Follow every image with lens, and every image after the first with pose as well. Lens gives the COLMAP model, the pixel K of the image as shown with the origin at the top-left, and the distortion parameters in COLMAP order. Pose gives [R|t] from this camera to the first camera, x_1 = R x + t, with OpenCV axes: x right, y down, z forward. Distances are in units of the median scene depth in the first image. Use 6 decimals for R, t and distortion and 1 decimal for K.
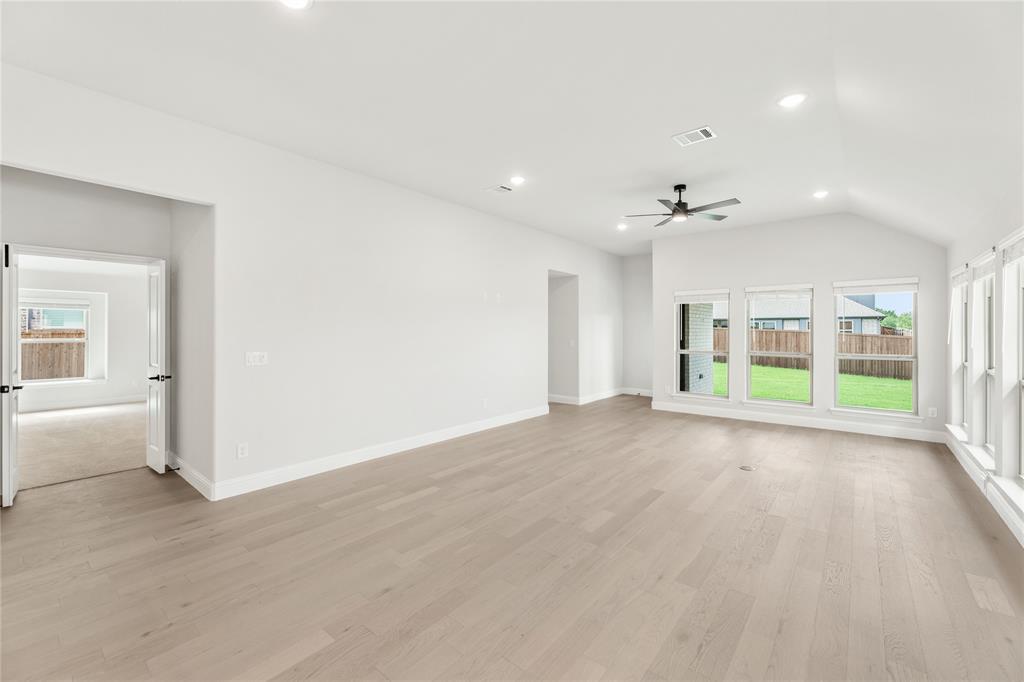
lens RADIAL K [[415.8, 0, 521.9], [0, 415.8, 333.8], [0, 0, 1]] dist [-0.002123, 0.000564]
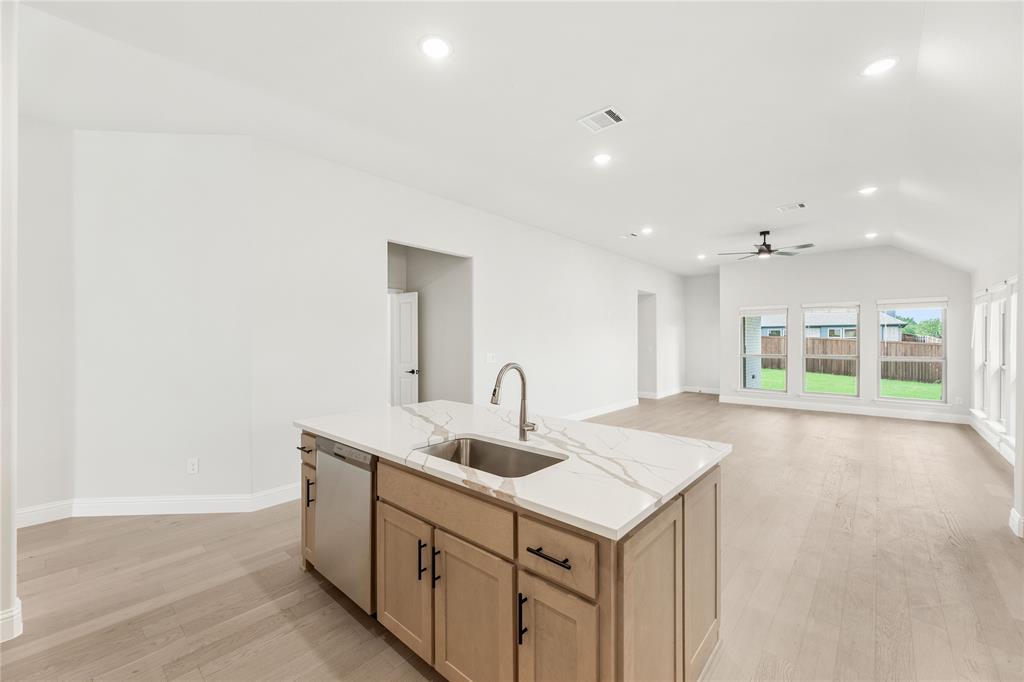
lens RADIAL K [[415.8, 0, 503.0], [0, 415.8, 343.7], [0, 0, 1]] dist [-0.002123, 0.000564]
pose [[0.998991, -0.002202, -0.044861, -0.313352], [0.002422, 0.999985, 0.004834, 0.000266], [0.044849, -0.004938, 0.998982, -0.299412]]
